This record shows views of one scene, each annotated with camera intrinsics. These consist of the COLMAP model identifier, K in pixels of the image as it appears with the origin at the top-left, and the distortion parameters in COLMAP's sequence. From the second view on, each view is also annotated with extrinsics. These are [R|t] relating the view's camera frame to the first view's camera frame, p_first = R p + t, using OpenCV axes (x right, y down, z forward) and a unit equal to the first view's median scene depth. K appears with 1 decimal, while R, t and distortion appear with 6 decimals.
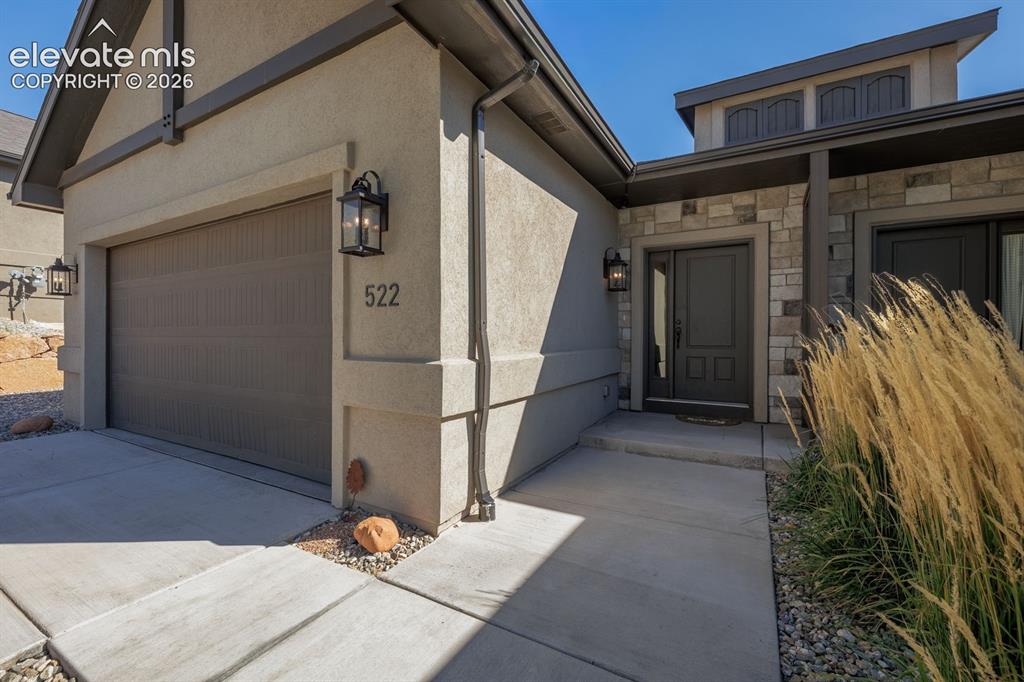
lens RADIAL K [[428.0, 0, 512.0], [0, 428.0, 338.7], [0, 0, 1]] dist [0.001457, 0.000186]
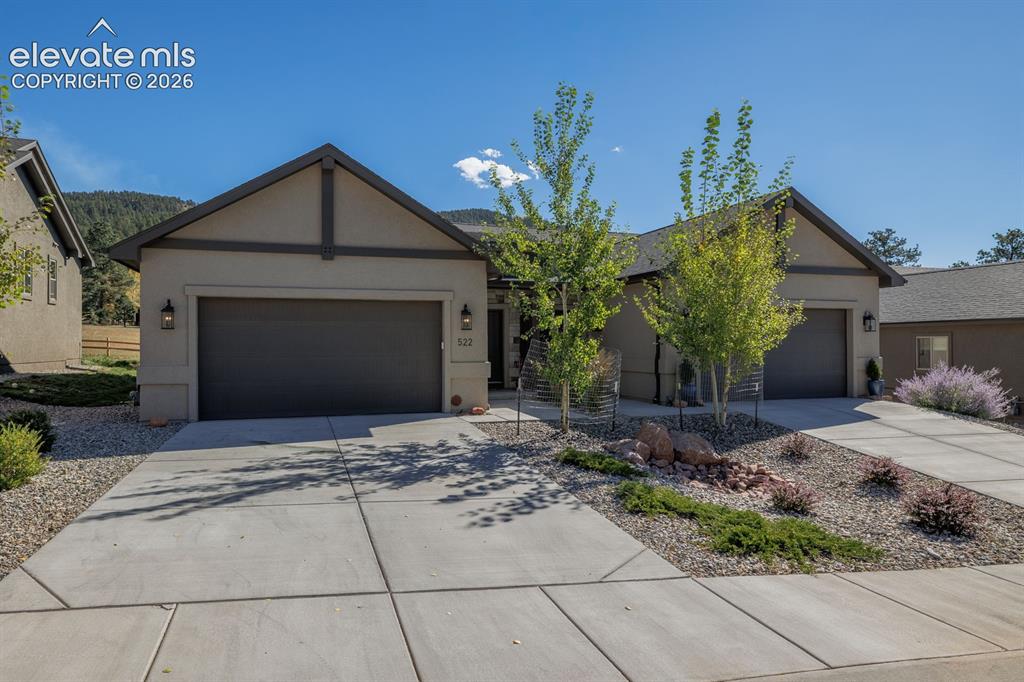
lens RADIAL K [[428.0, 0, 511.9], [0, 428.0, 345.0], [0, 0, 1]] dist [0.001457, 0.000186]
pose [[0.702045, 0.003225, 0.712126, -1.103046], [0.004008, 0.999956, -0.008480, -0.023263], [-0.712122, 0.008807, 0.702001, -0.695586]]
